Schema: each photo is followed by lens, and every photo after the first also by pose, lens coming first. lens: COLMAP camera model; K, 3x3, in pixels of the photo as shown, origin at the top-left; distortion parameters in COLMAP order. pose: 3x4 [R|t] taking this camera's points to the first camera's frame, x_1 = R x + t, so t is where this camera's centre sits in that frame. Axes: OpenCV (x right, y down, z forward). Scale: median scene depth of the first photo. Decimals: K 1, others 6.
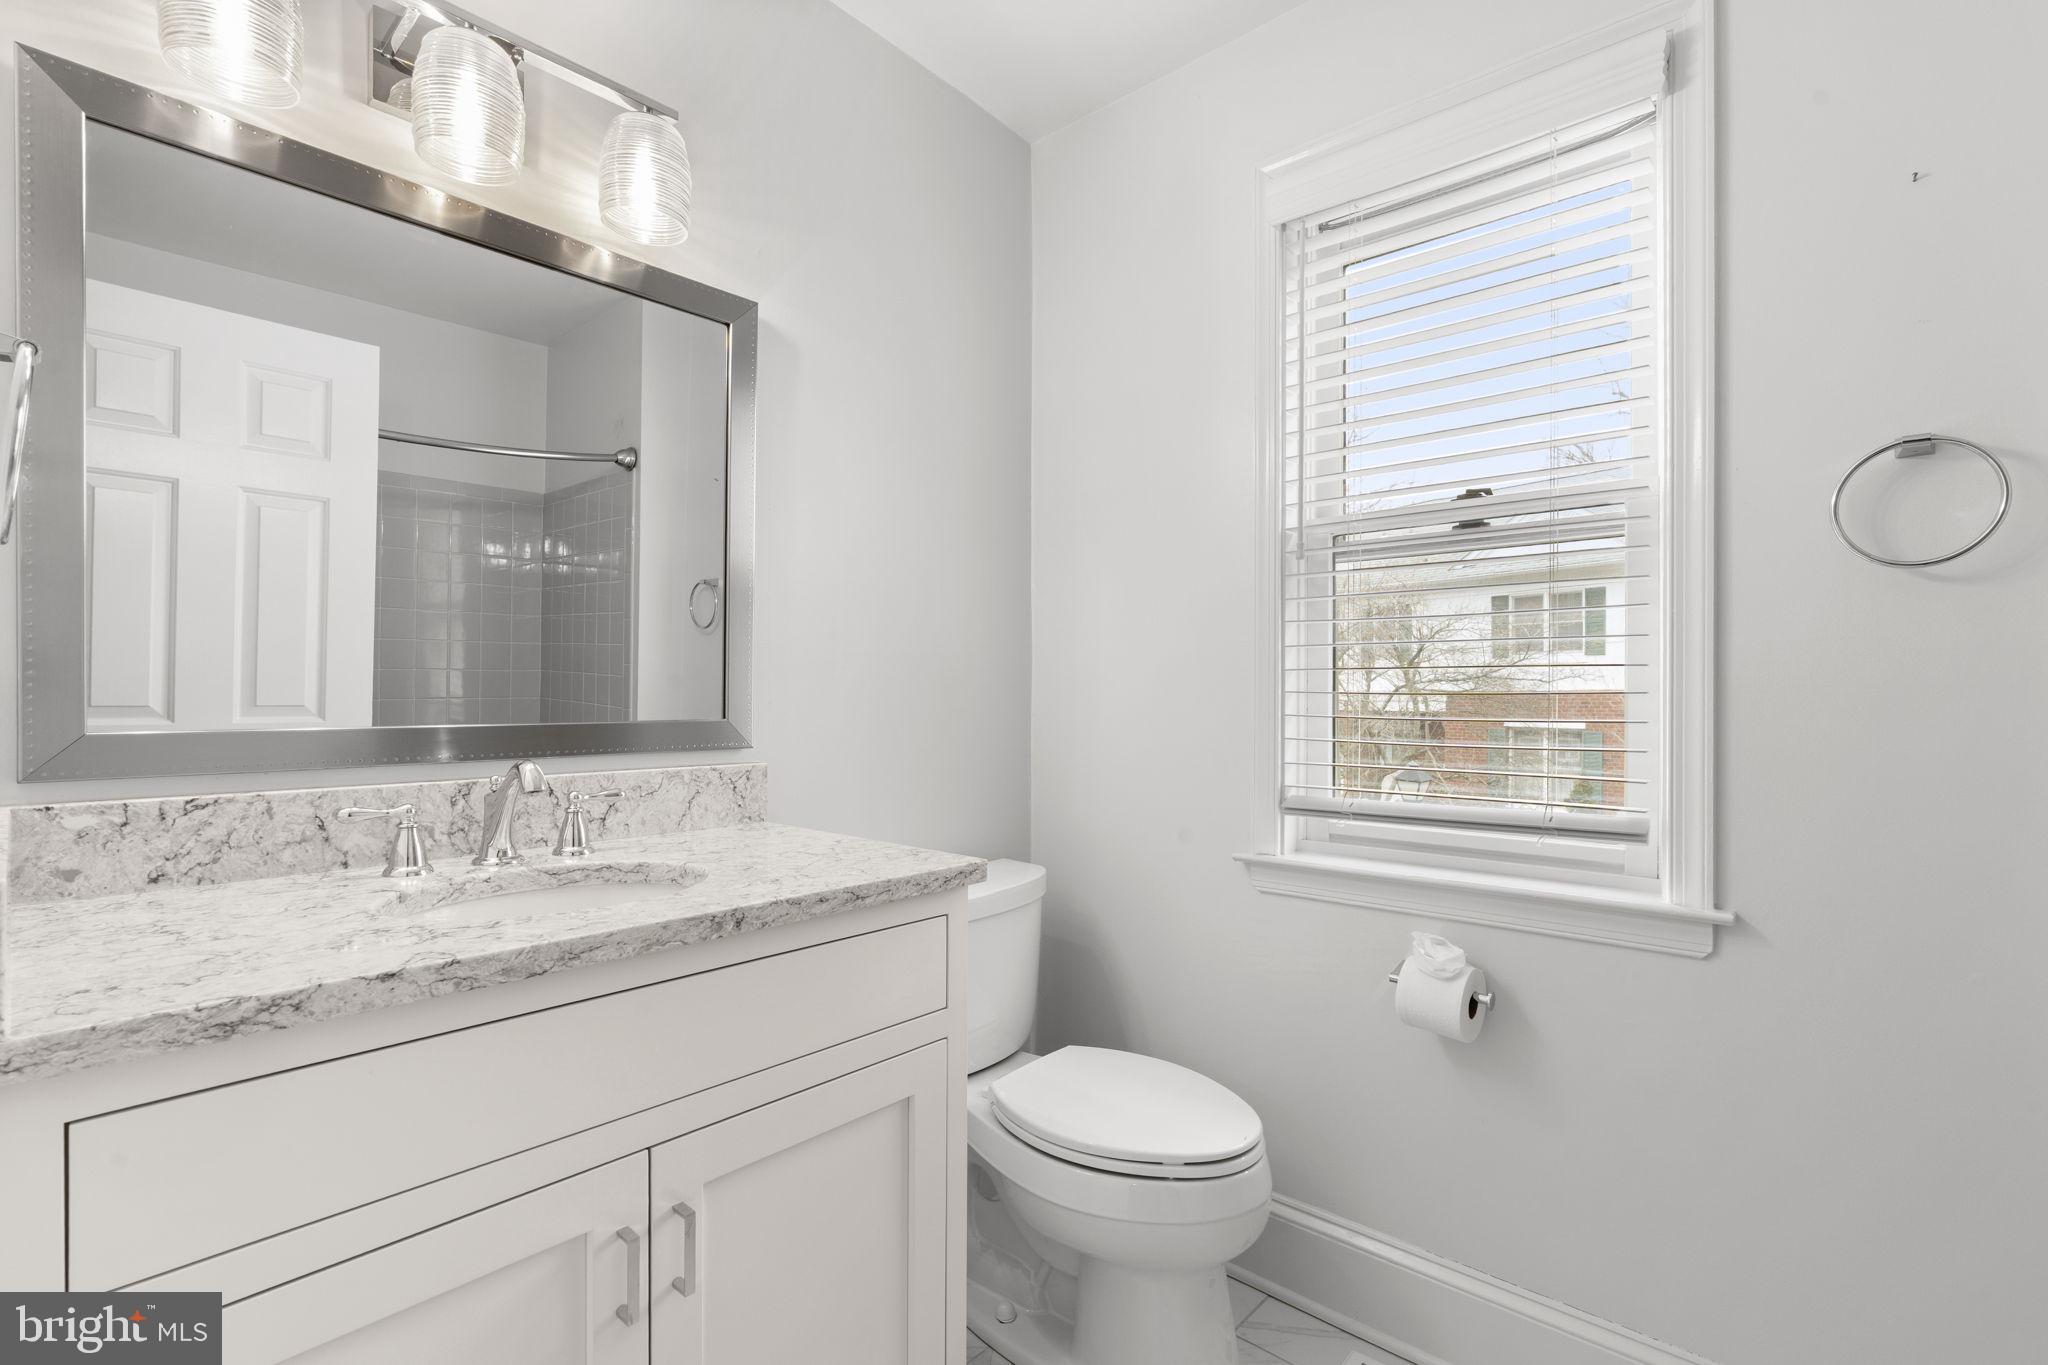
lens RADIAL K [[931.0, 0, 1033.6], [0, 931.0, 692.7], [0, 0, 1]] dist [-0.005267, 0.001289]
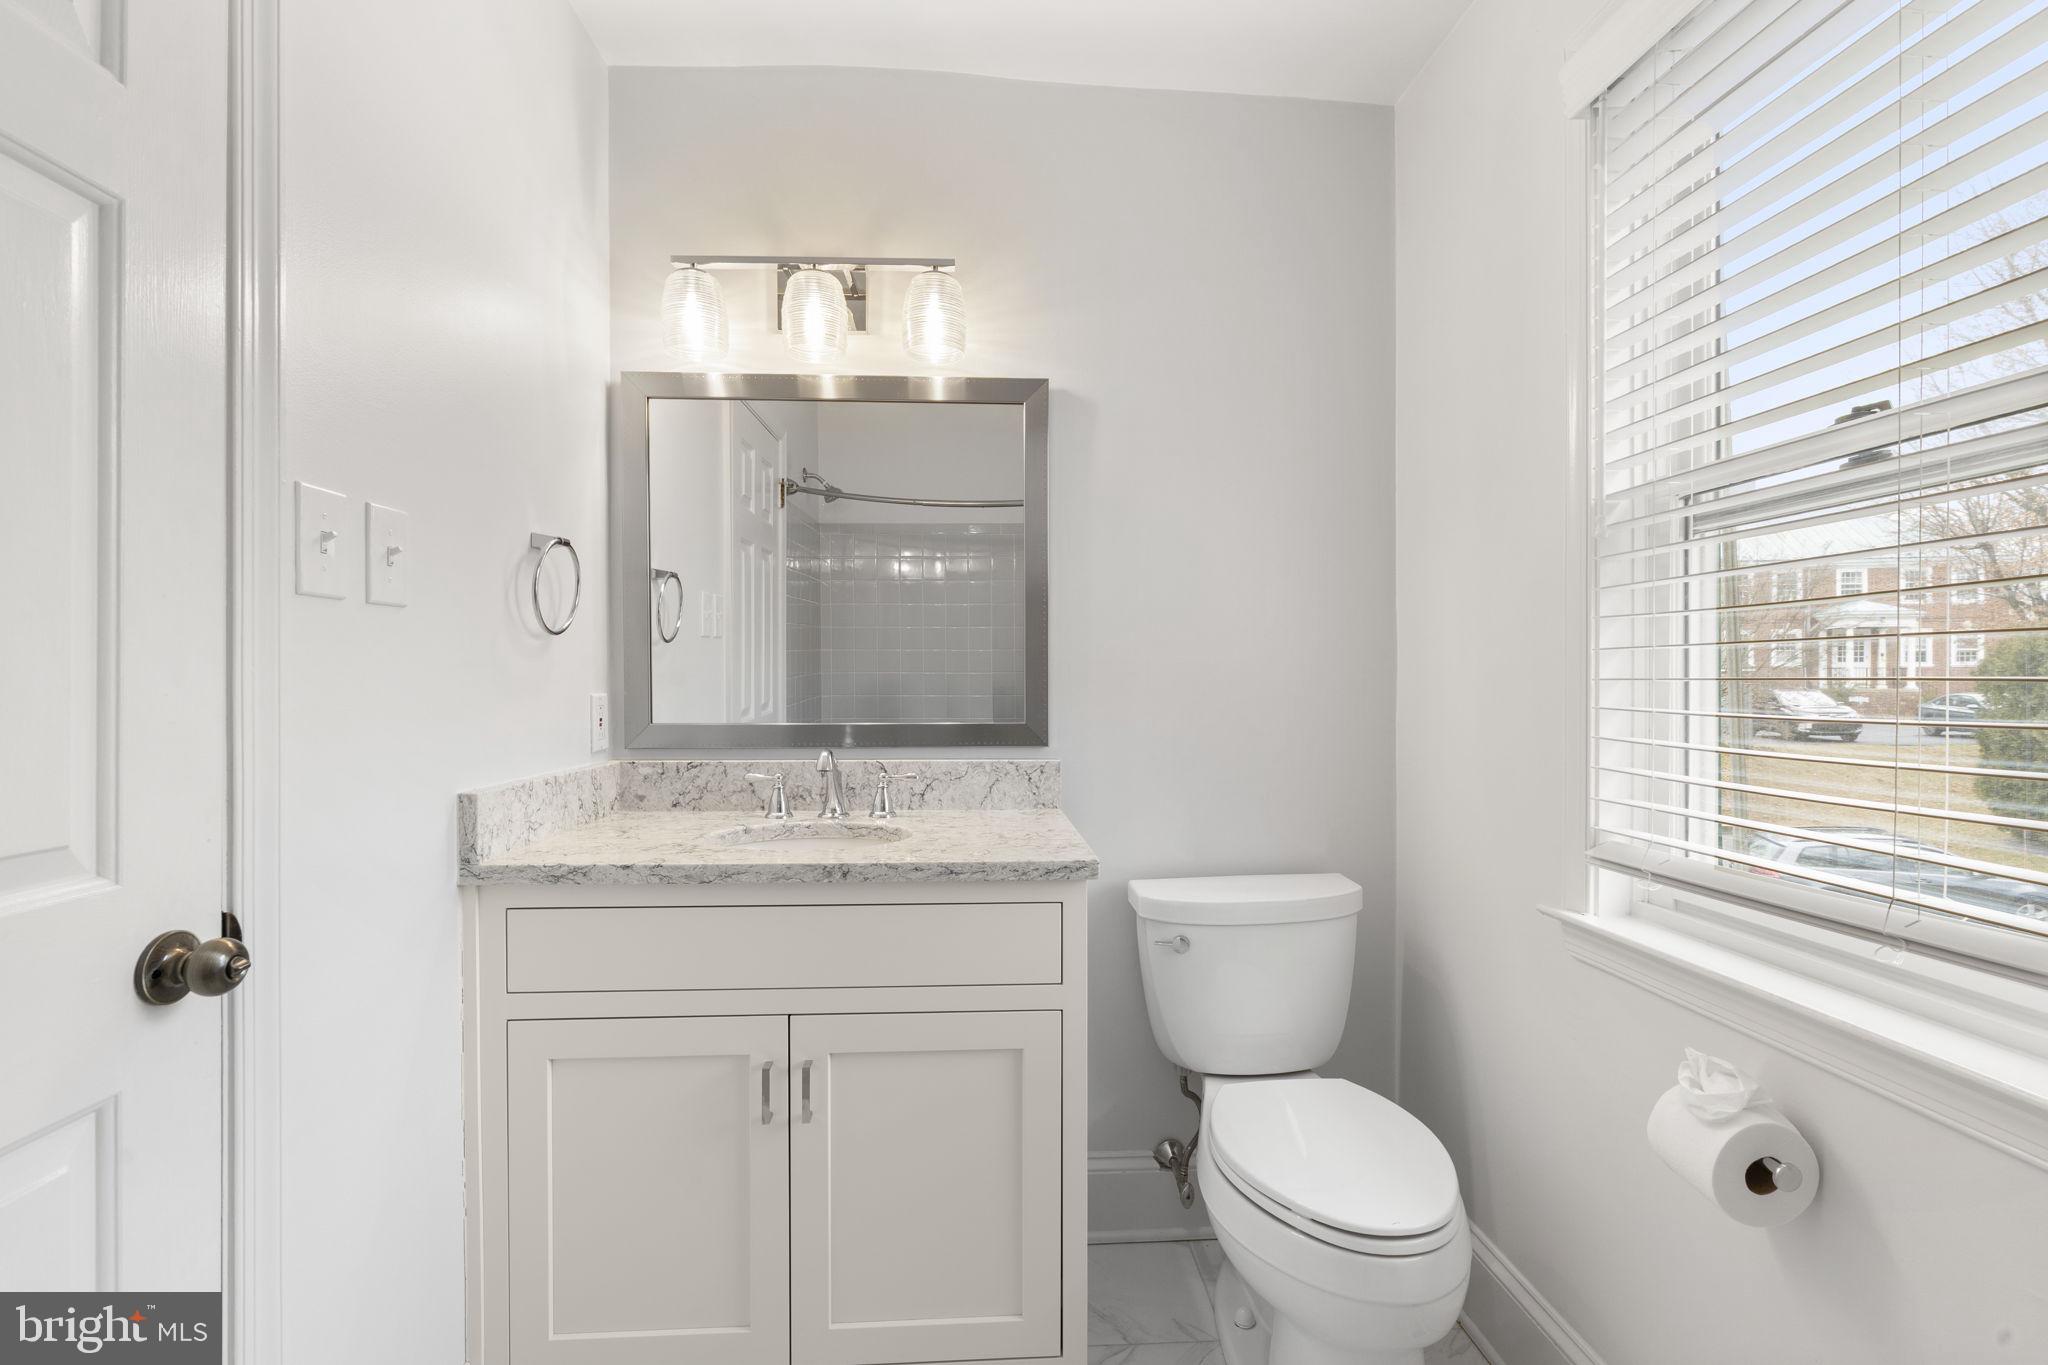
lens RADIAL K [[931.0, 0, 1033.2], [0, 931.0, 680.1], [0, 0, 1]] dist [-0.005267, 0.001289]
pose [[0.706222, -0.002089, -0.707988, 0.732227], [0.002578, 0.999997, -0.000380, -0.036641], [0.707986, -0.001557, 0.706225, 0.176521]]
